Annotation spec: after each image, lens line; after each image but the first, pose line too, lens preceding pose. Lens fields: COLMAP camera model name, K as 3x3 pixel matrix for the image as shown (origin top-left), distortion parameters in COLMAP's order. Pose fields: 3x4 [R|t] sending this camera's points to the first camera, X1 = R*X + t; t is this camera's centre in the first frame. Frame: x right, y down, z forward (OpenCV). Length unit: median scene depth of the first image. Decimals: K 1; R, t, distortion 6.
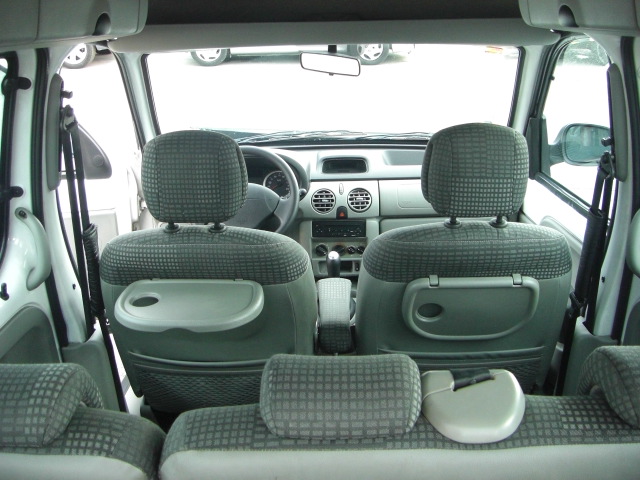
lens RADIAL K [[719.2, 0, 317.2], [0, 719.2, 207.9], [0, 0, 1]] dist [-0.186886, 0.143691]
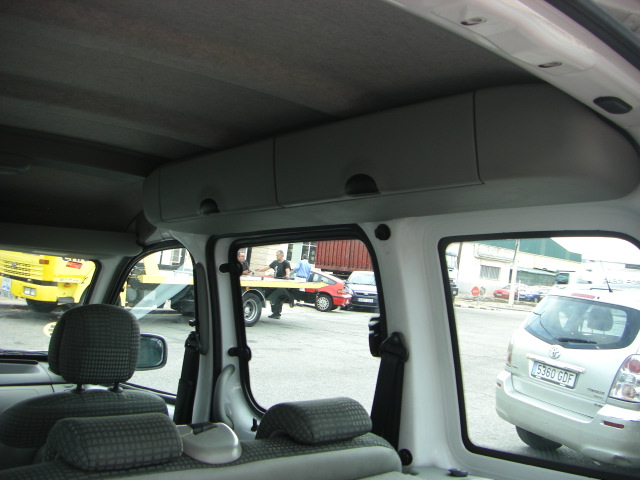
lens RADIAL K [[719.2, 0, 317.2], [0, 719.2, 207.9], [0, 0, 1]] dist [-0.186886, 0.143691]
pose [[0.748637, 0.131219, 0.649865, -0.299998], [0.123599, 0.935409, -0.331260, 0.170702], [-0.651357, 0.328316, 0.684064, -0.124376]]
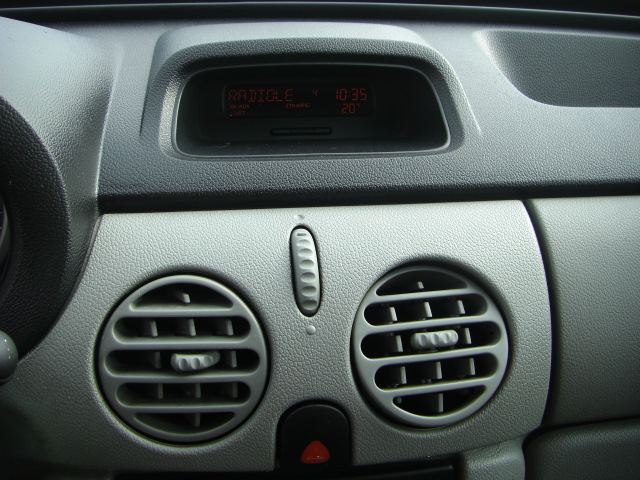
lens RADIAL K [[719.2, 0, 317.2], [0, 719.2, 207.9], [0, 0, 1]] dist [-0.186886, 0.143691]
pose [[0.988418, -0.016535, 0.150854, 0.022018], [-0.001853, 0.992657, 0.120949, -0.087676], [-0.151746, -0.119827, 0.981129, 1.342866]]
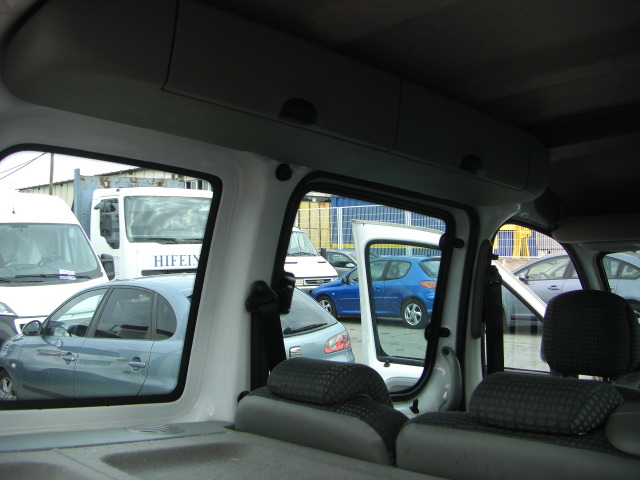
lens RADIAL K [[719.2, 0, 317.2], [0, 719.2, 207.9], [0, 0, 1]] dist [-0.186886, 0.143691]
pose [[0.706449, -0.047818, -0.706147, 0.301109], [-0.239718, 0.922580, -0.302295, 0.204998], [0.665932, 0.382832, 0.640293, -0.034215]]
